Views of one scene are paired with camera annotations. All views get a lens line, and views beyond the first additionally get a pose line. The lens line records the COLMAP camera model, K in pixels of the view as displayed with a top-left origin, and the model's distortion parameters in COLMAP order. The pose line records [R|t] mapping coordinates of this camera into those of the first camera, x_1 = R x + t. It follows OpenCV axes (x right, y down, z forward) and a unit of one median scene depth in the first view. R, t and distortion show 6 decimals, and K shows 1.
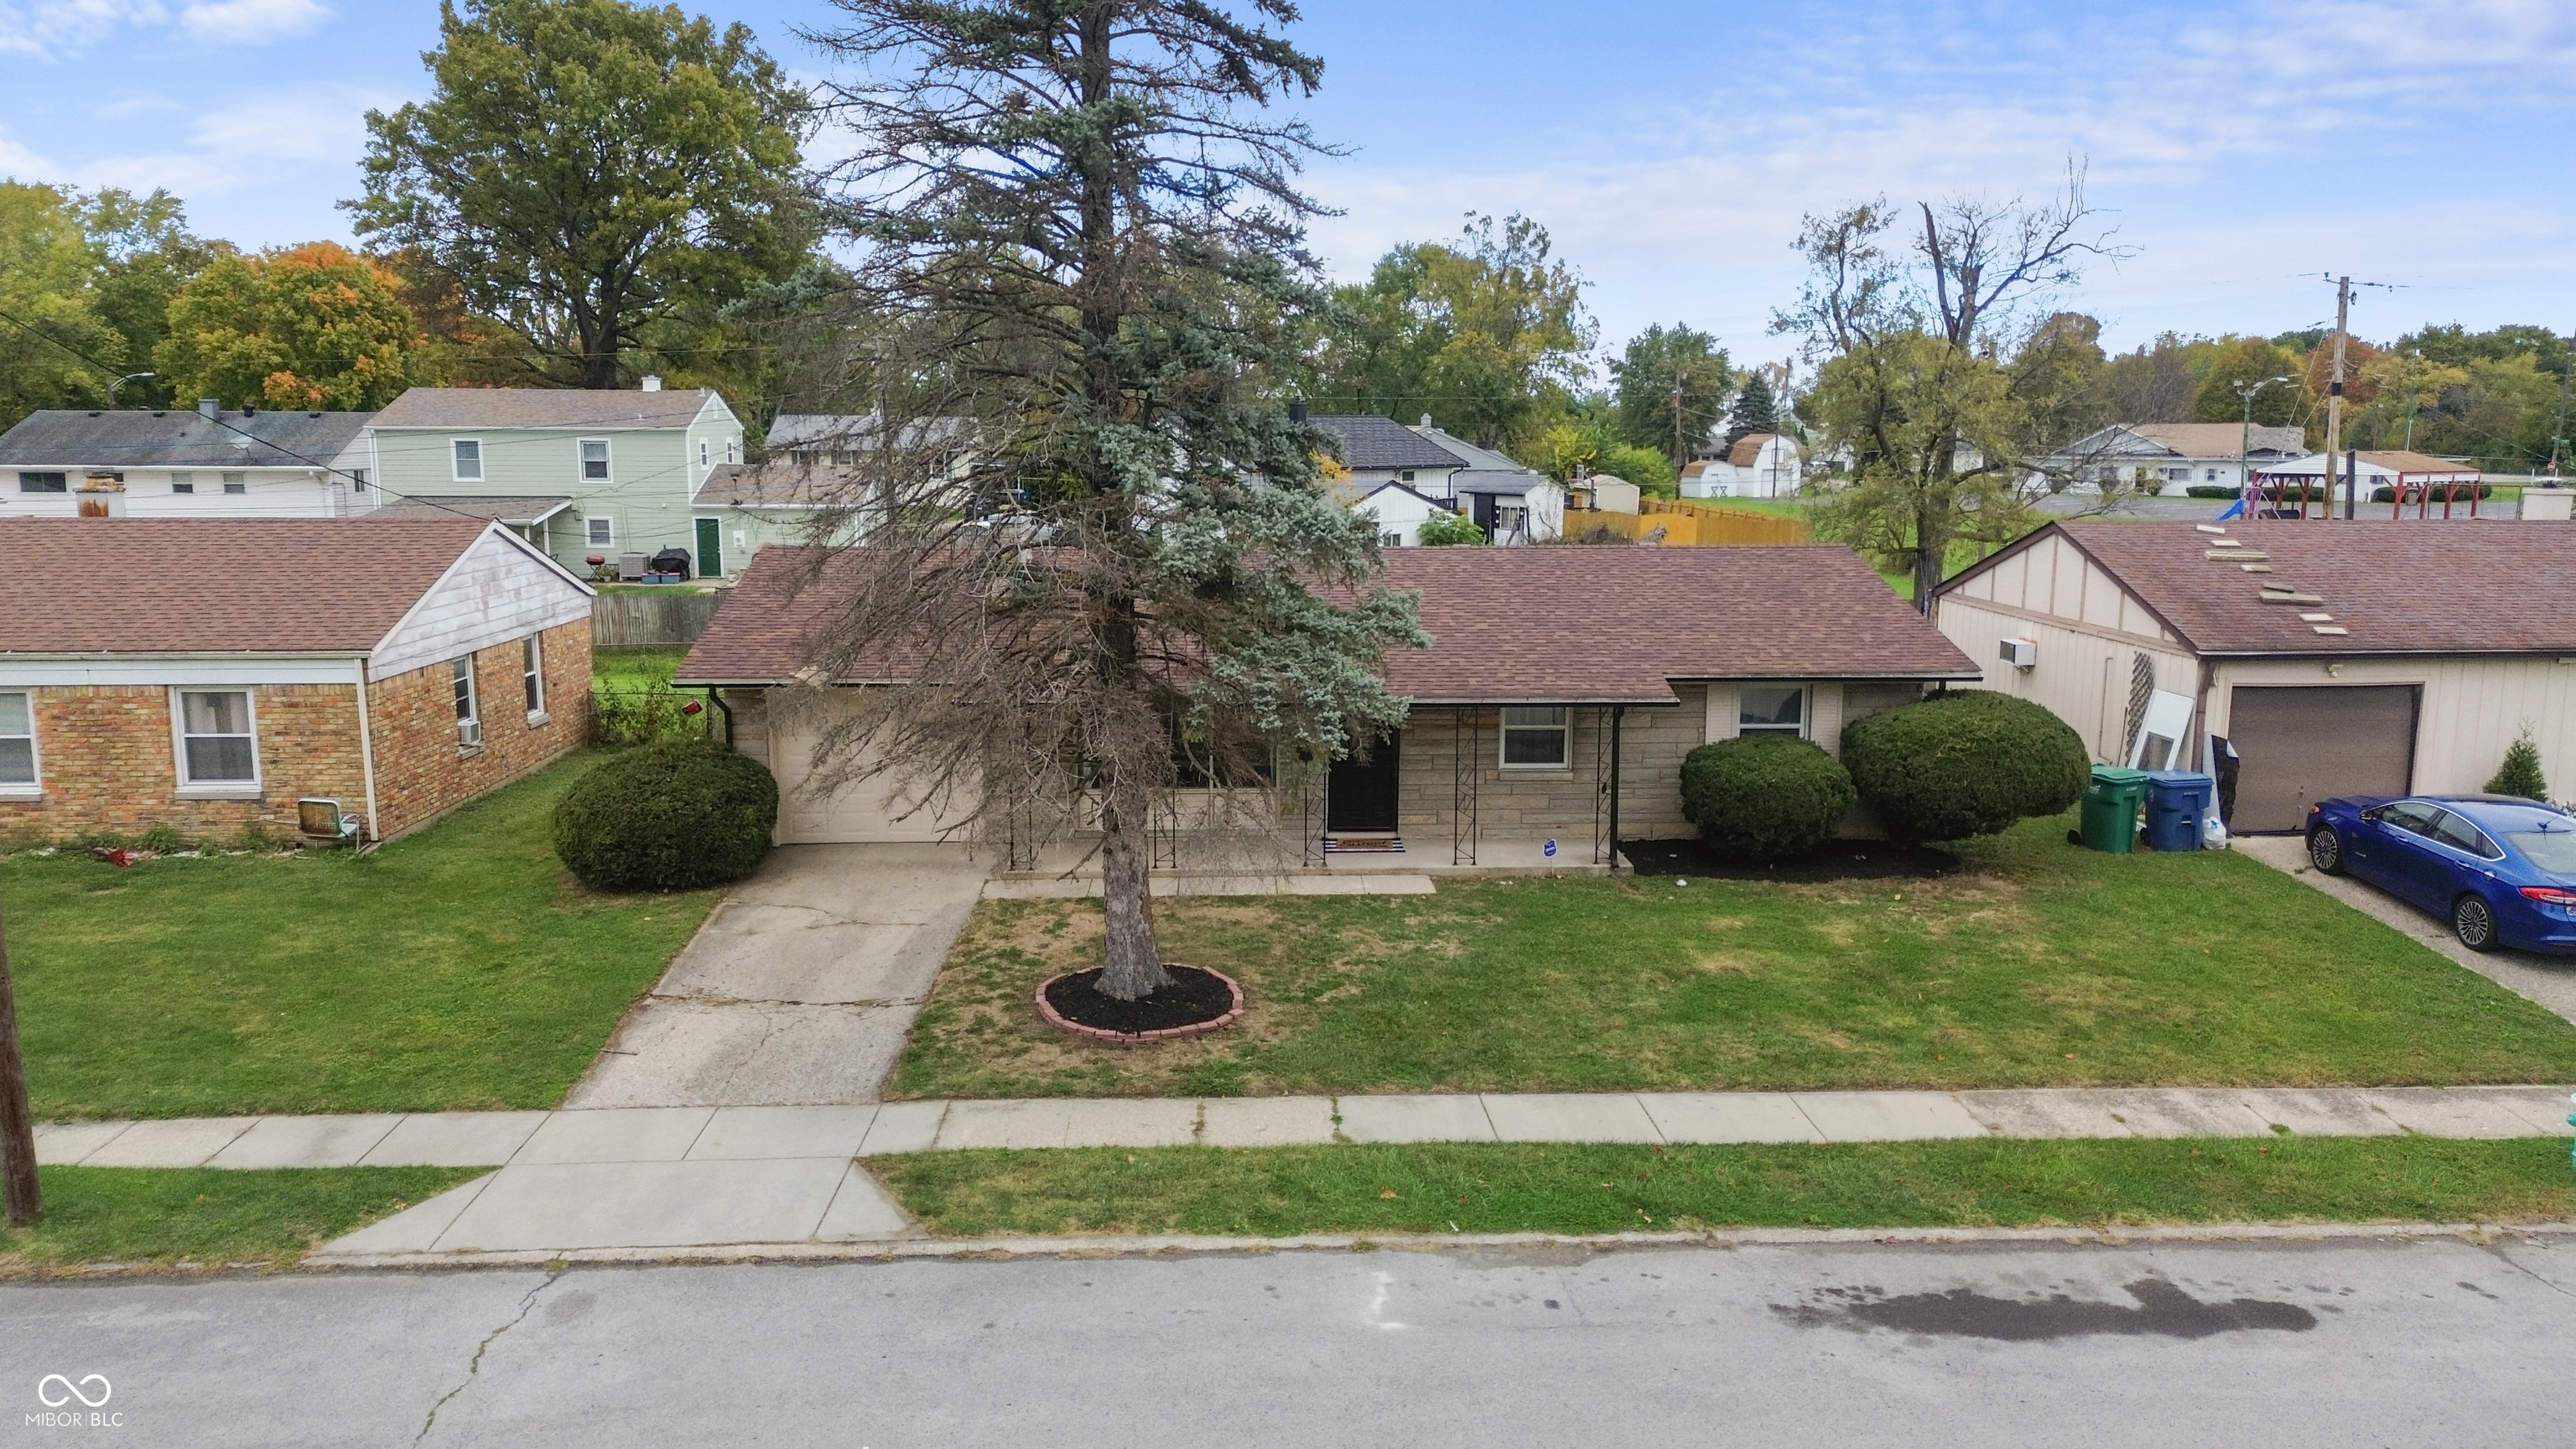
lens RADIAL K [[1779.7, 0, 1291.6], [0, 1779.7, 729.9], [0, 0, 1]] dist [0.020646, -0.015428]
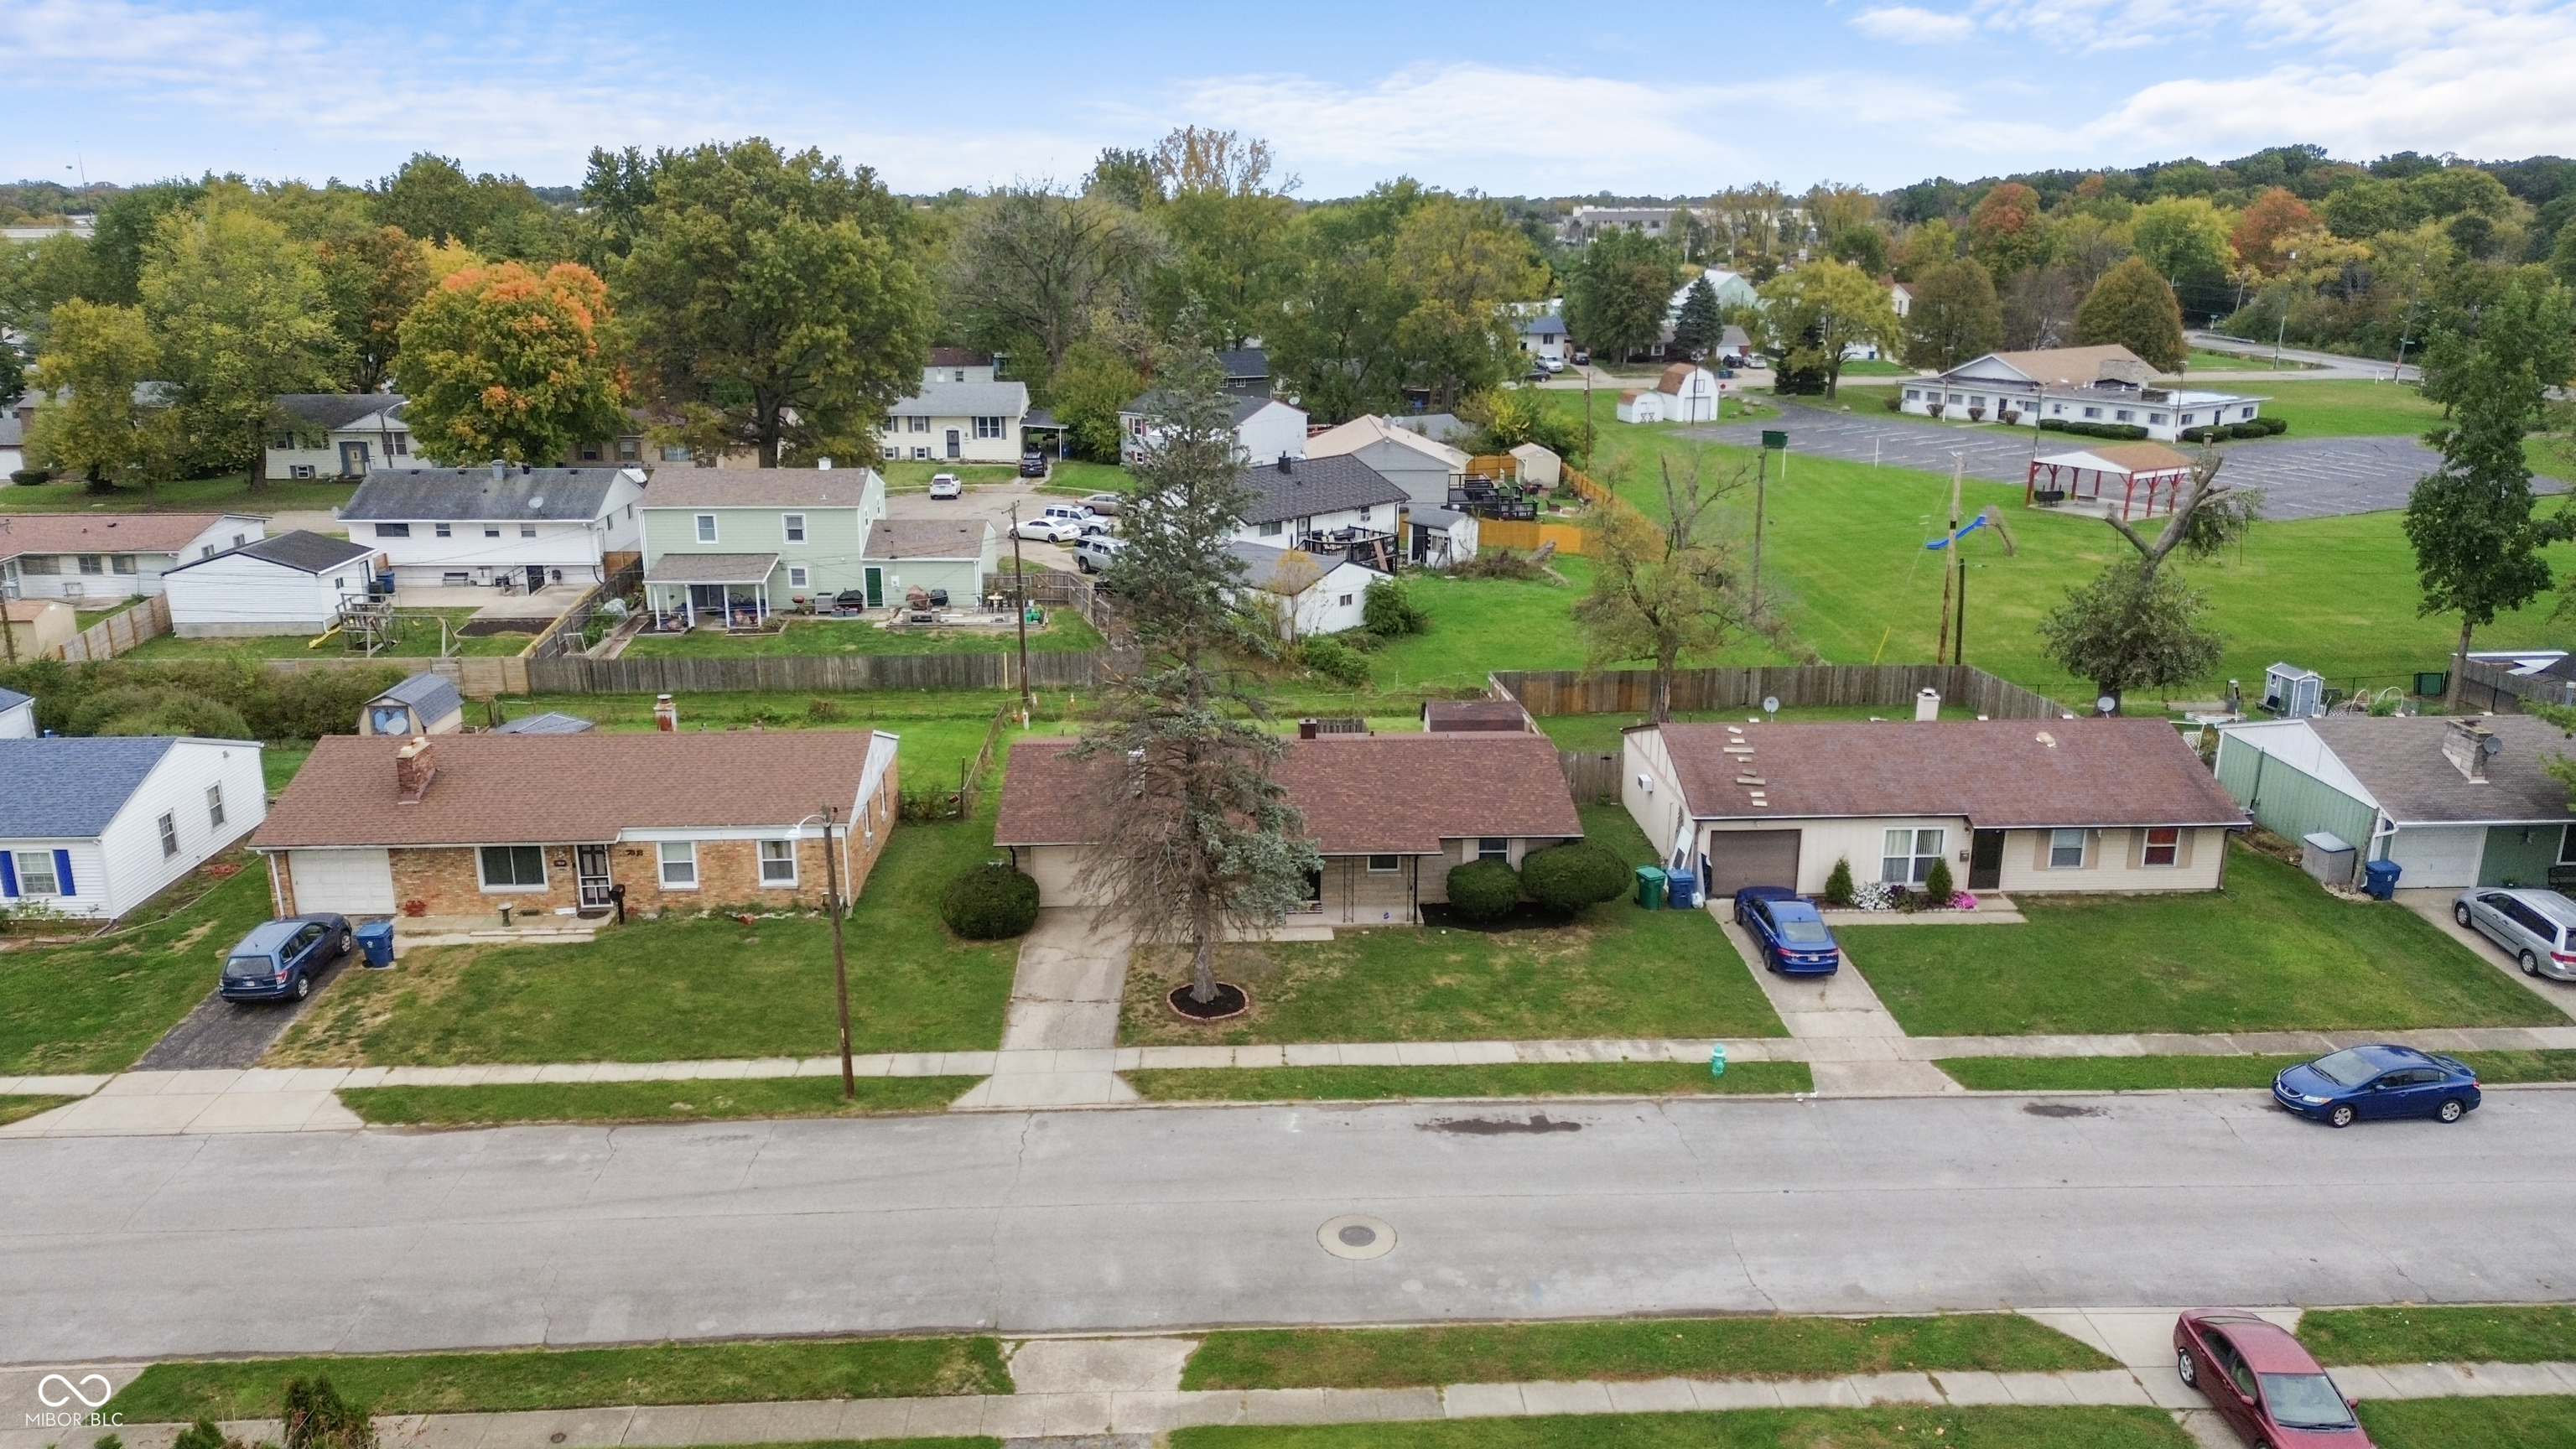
lens RADIAL K [[1779.7, 0, 1278.8], [0, 1779.7, 717.1], [0, 0, 1]] dist [0.020646, -0.015428]
pose [[0.999962, -0.003258, -0.008119, 0.031909], [0.004159, 0.993526, 0.113527, -0.464867], [0.007697, -0.113556, 0.993502, -1.271708]]
